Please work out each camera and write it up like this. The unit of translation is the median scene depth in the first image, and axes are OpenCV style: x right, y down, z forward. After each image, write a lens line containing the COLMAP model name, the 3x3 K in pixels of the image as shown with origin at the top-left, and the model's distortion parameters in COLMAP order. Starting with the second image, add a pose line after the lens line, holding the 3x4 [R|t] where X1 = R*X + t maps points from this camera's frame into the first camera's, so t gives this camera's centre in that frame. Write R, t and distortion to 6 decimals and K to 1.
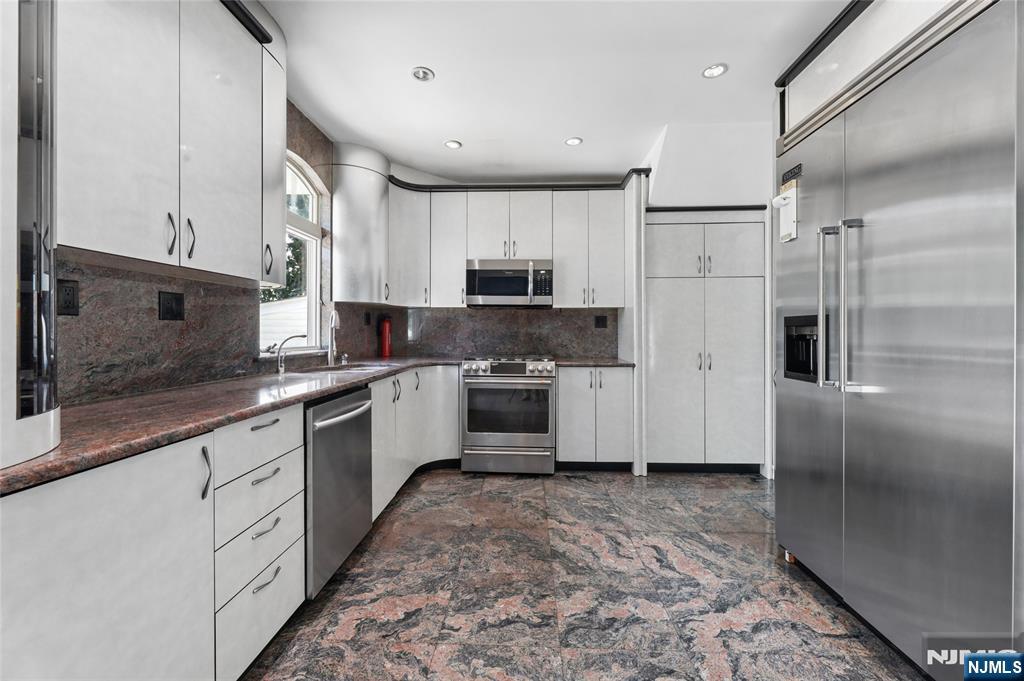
lens RADIAL K [[412.8, 0, 514.3], [0, 412.8, 330.7], [0, 0, 1]] dist [-0.000890, -0.000743]
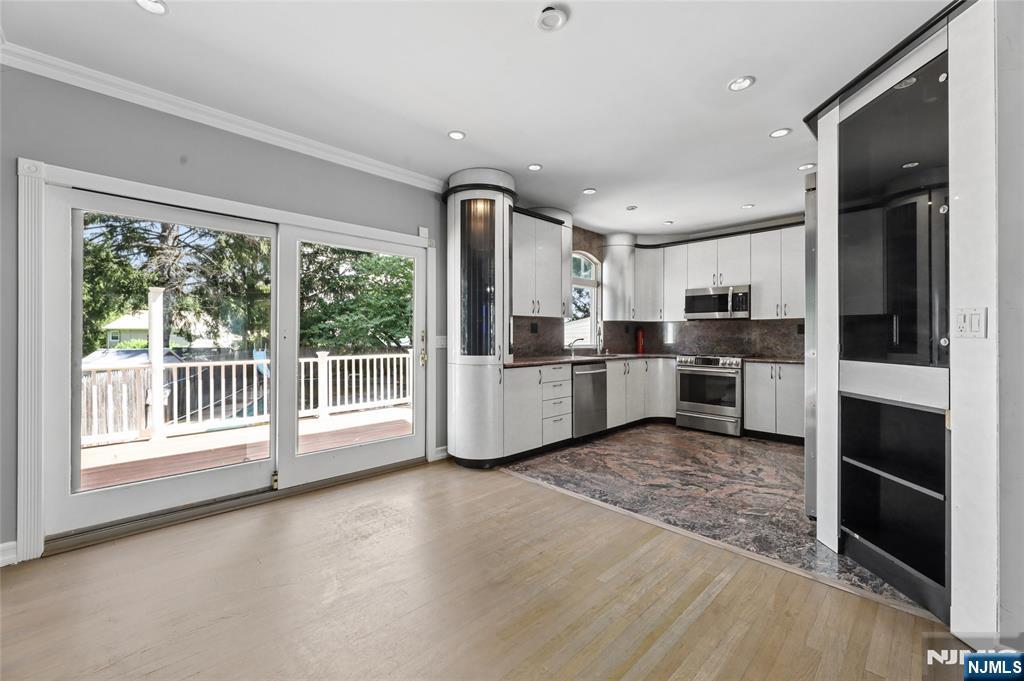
lens RADIAL K [[412.8, 0, 512.0], [0, 412.8, 335.4], [0, 0, 1]] dist [-0.000890, -0.000743]
pose [[0.723991, -0.003327, -0.689802, 0.612602], [0.001775, 0.999994, -0.002960, -0.001244], [0.689808, 0.000918, 0.723992, -0.698159]]
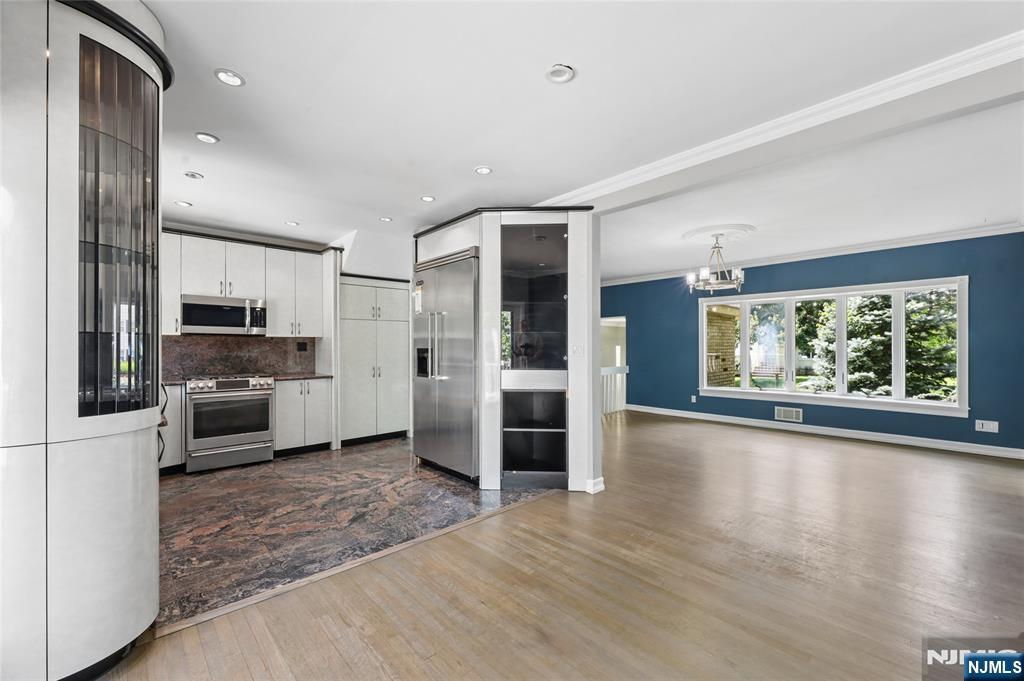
lens RADIAL K [[412.8, 0, 512.7], [0, 412.8, 345.1], [0, 0, 1]] dist [-0.000890, -0.000743]
pose [[0.703707, -0.000434, 0.710490, -0.377858], [0.002657, 0.999994, -0.002021, -0.031858], [-0.710485, 0.003310, 0.703705, -0.628690]]
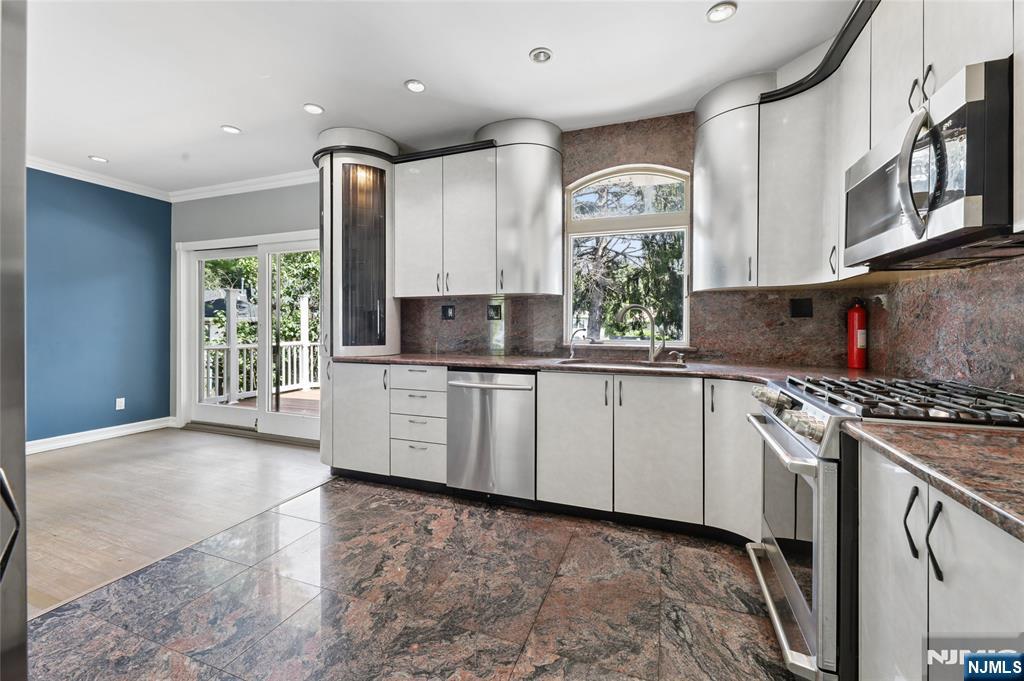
lens RADIAL K [[412.8, 0, 512.1], [0, 412.8, 329.0], [0, 0, 1]] dist [-0.000890, -0.000743]
pose [[-0.313187, 0.002527, -0.949688, 0.588516], [-0.001611, 0.999994, 0.003192, 0.006345], [0.949690, 0.002529, -0.313180, 1.032555]]
